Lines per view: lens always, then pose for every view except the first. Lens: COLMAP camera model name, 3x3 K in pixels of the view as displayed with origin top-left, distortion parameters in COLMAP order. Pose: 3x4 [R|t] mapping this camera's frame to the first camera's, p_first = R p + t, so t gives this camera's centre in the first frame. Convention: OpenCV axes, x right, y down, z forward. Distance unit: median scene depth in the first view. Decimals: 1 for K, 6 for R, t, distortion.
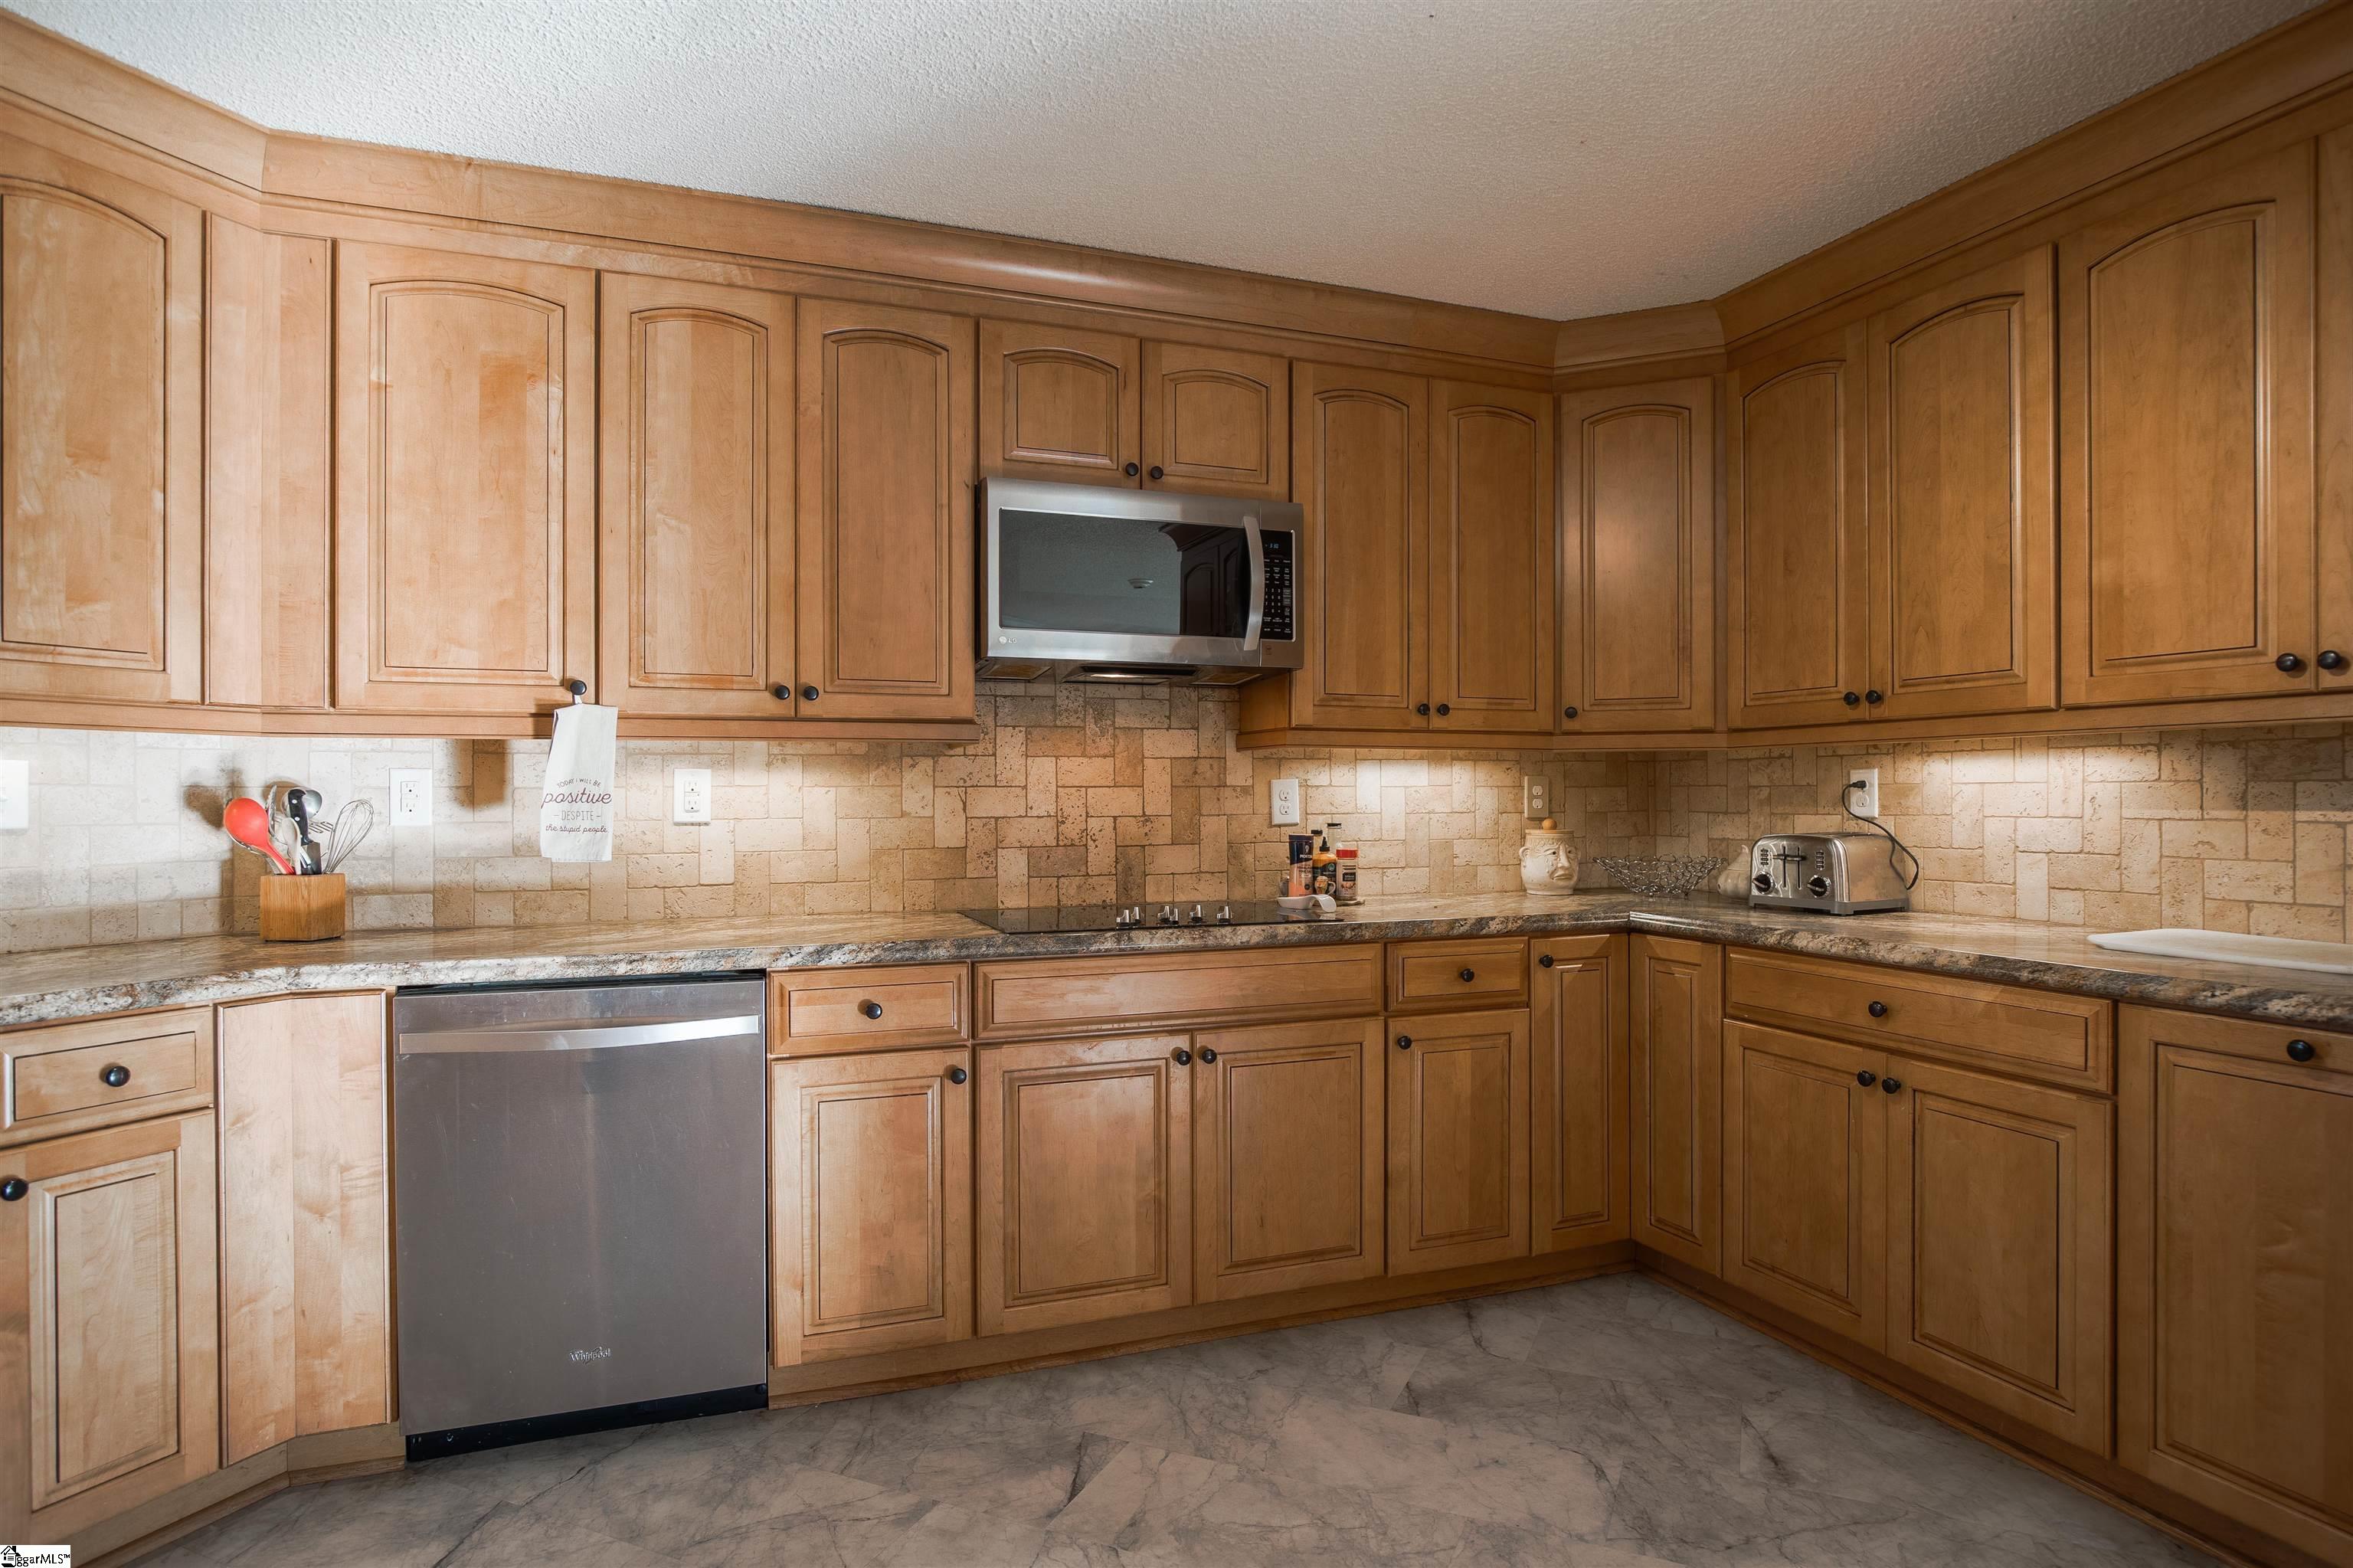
lens RADIAL K [[1256.8, 0, 1182.8], [0, 1256.8, 797.1], [0, 0, 1]] dist [-0.015485, -0.000752]
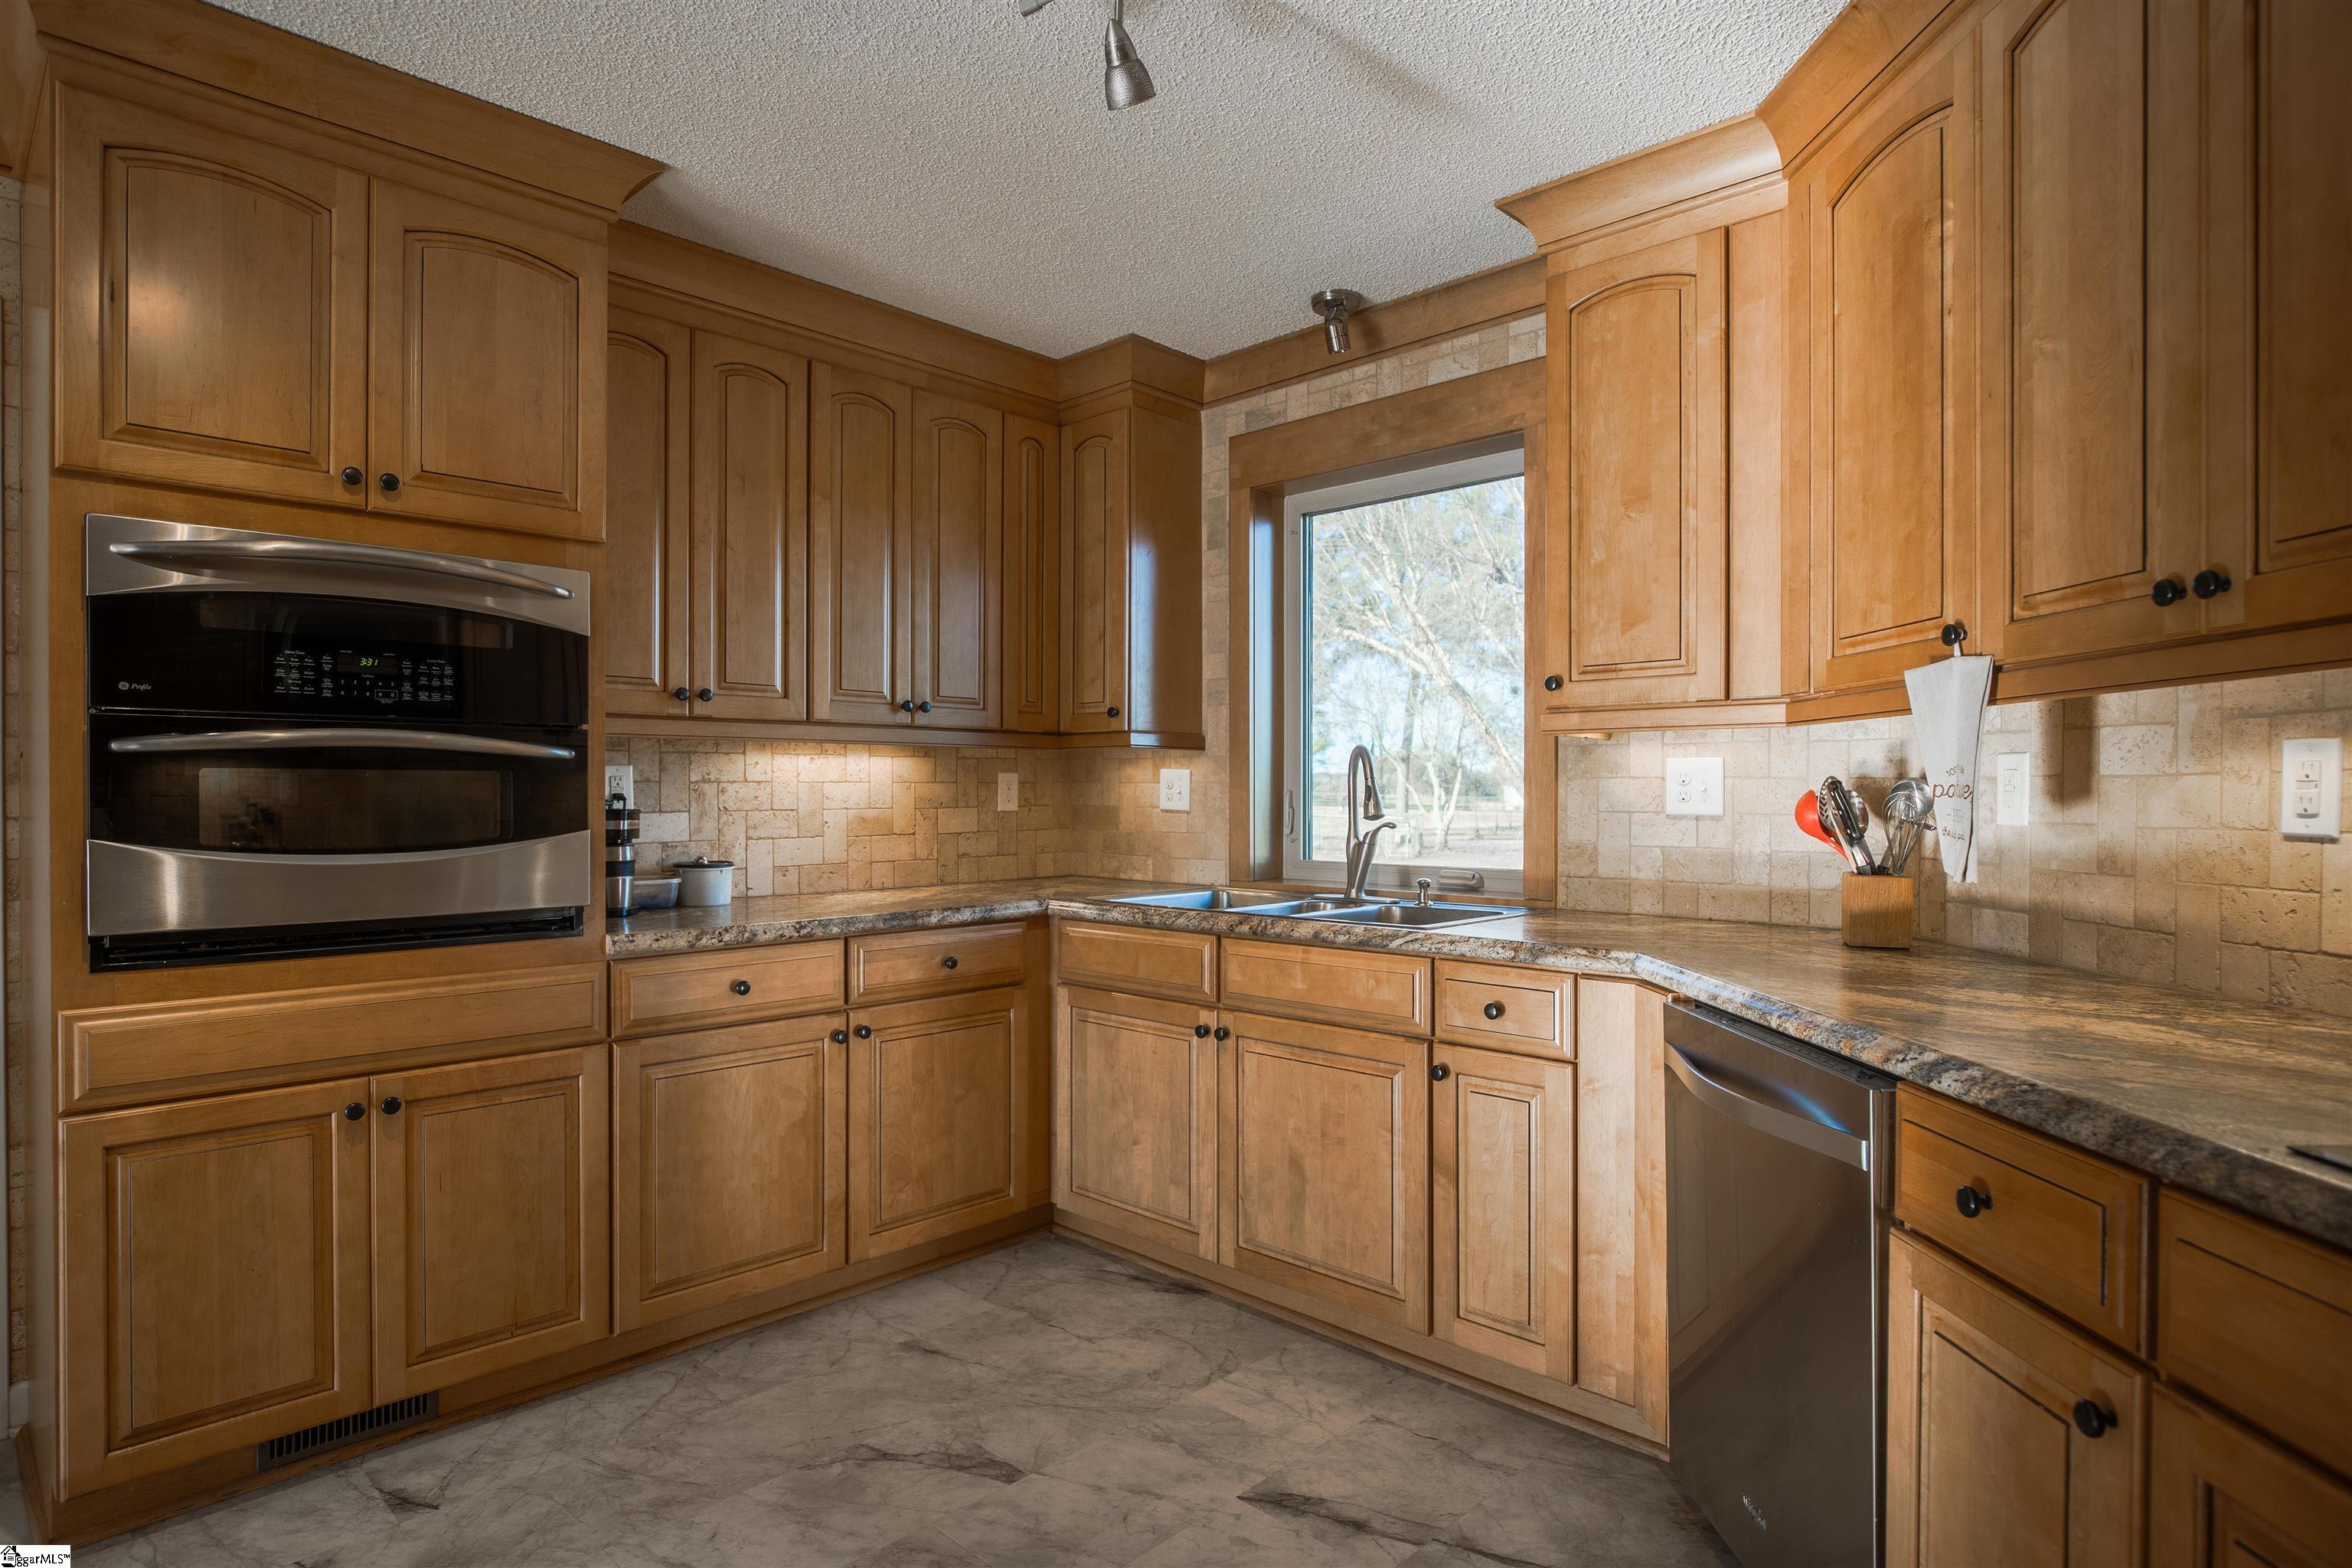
lens RADIAL K [[1276.9, 0, 1128.9], [0, 1276.9, 798.5], [0, 0, 1]] dist [-0.018550, -0.000327]
pose [[-0.359212, 0.009216, -0.933210, 0.342238], [0.001306, 0.999955, 0.009372, -0.002146], [0.933255, 0.002147, -0.359208, 0.802029]]
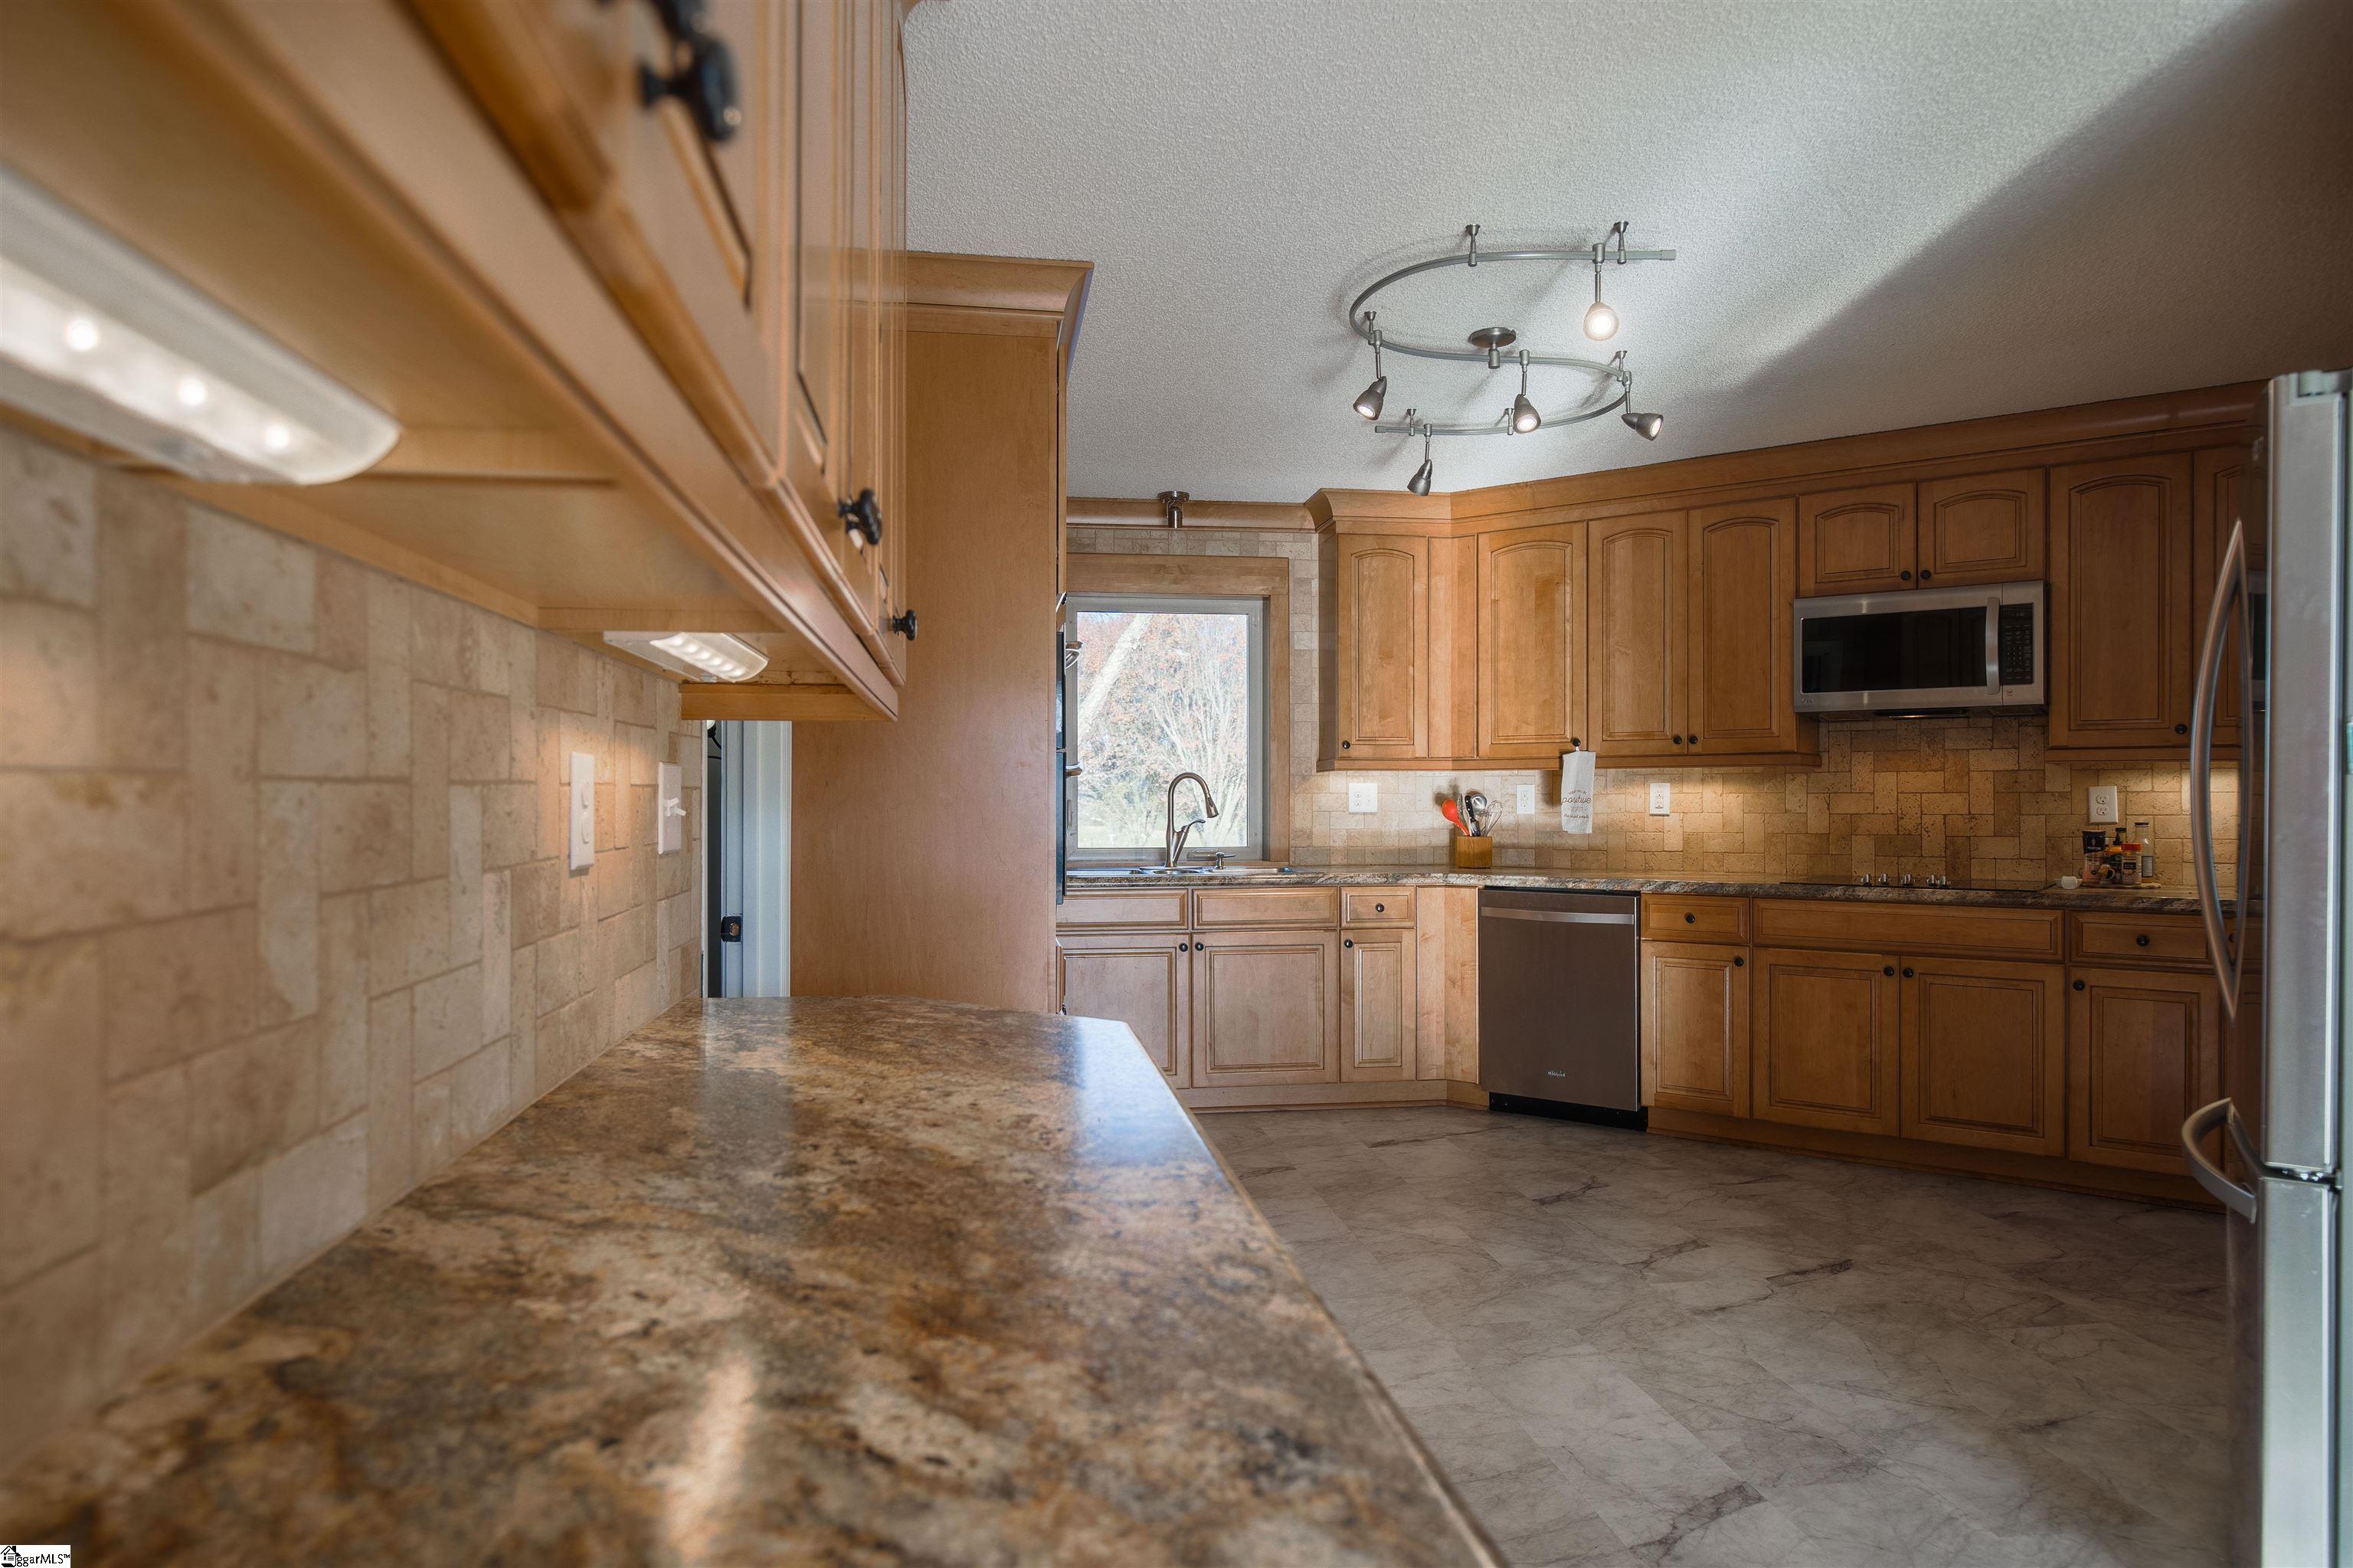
lens RADIAL K [[1468.3, 0, 1183.8], [0, 1468.3, 790.4], [0, 0, 1]] dist [-0.004735, -0.001301]
pose [[0.535523, -0.000701, -0.844520, 1.067060], [0.000139, 1.000000, -0.000742, -0.012288], [0.844521, 0.000280, 0.535523, -0.696181]]
